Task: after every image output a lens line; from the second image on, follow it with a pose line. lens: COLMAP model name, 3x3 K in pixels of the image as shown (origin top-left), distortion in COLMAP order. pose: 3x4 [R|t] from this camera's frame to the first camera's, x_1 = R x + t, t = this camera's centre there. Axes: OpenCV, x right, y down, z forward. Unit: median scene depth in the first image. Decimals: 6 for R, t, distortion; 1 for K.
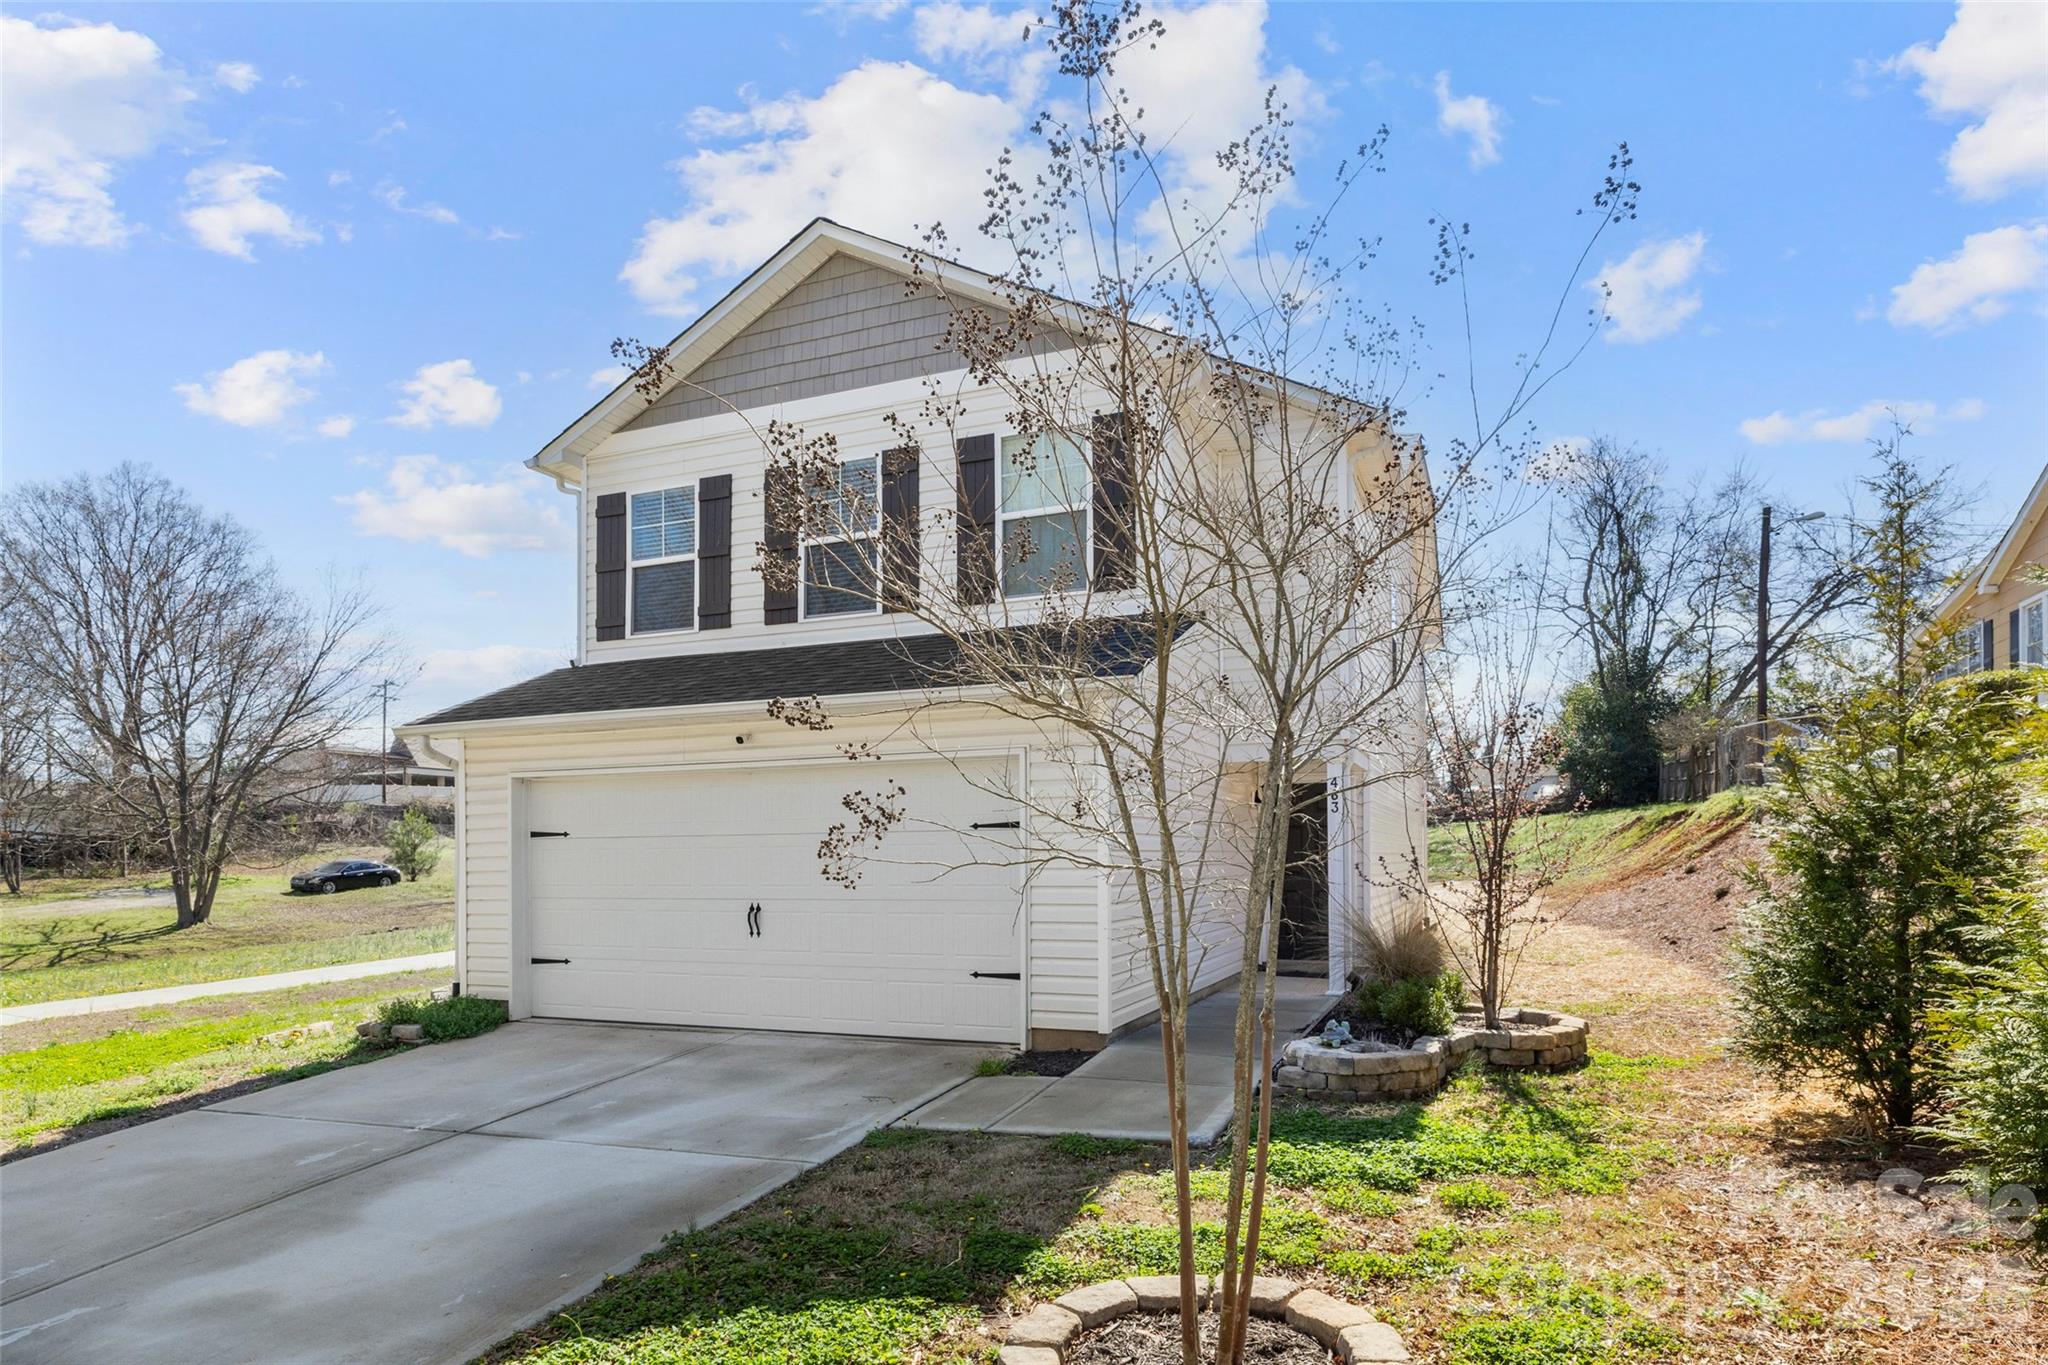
lens RADIAL K [[1134.5, 0, 1023.7], [0, 1134.5, 622.1], [0, 0, 1]] dist [-0.001944, -0.000632]
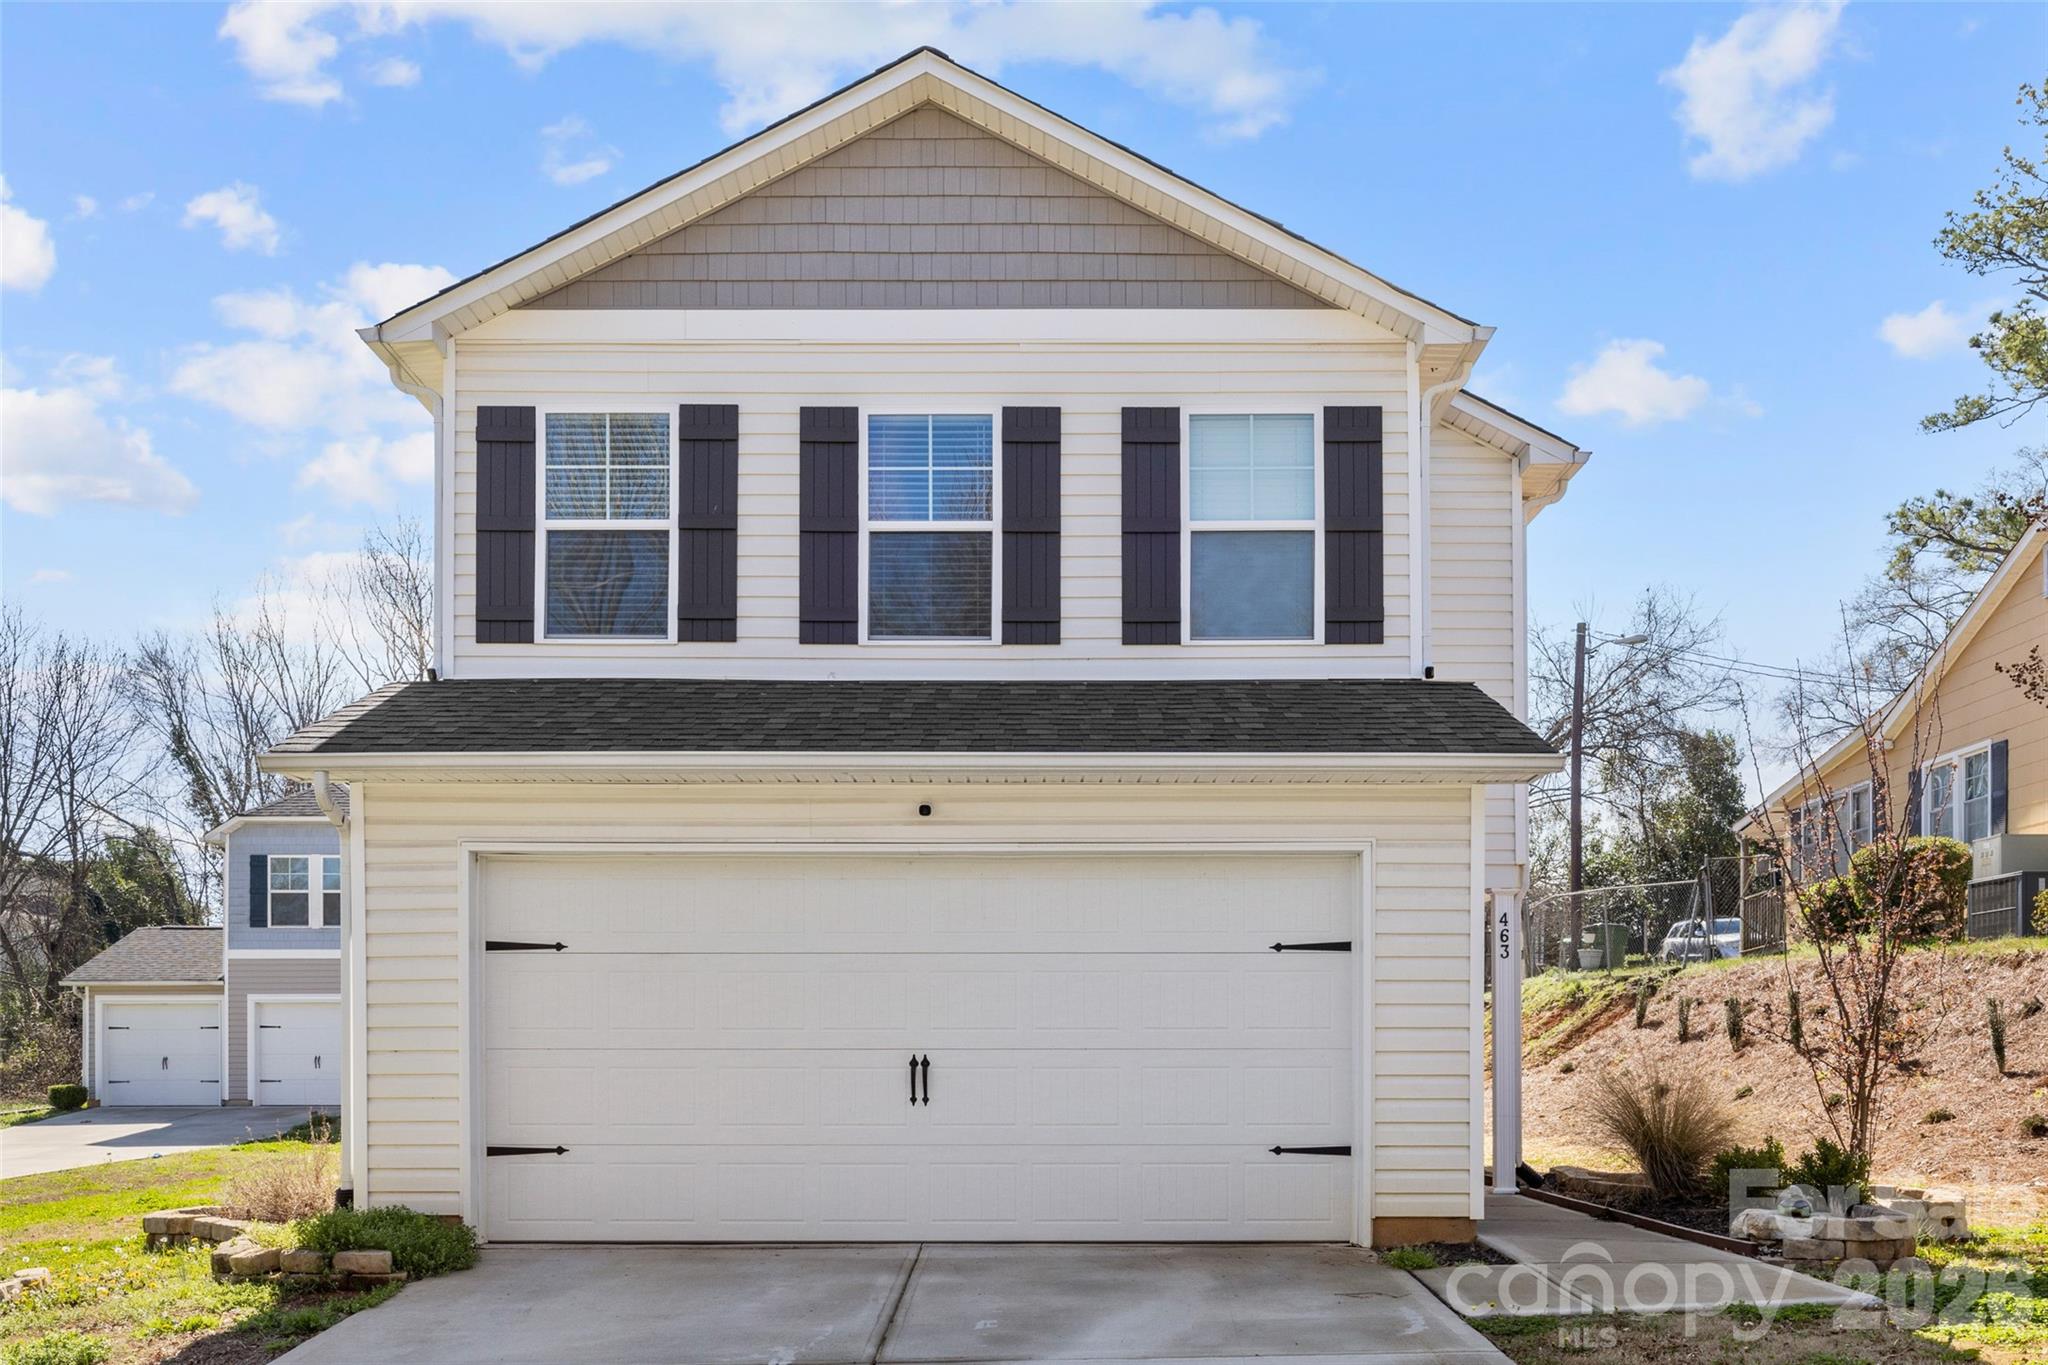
lens RADIAL K [[1767.9, 0, 1024.0], [0, 1767.9, 682.5], [0, 0, 1]] dist [-0.000503, 0.004981]
pose [[0.924156, 0.091266, 0.370954, -0.480165], [-0.084759, 0.995827, -0.033843, 0.048216], [-0.372495, -0.000166, 0.928034, 0.006770]]
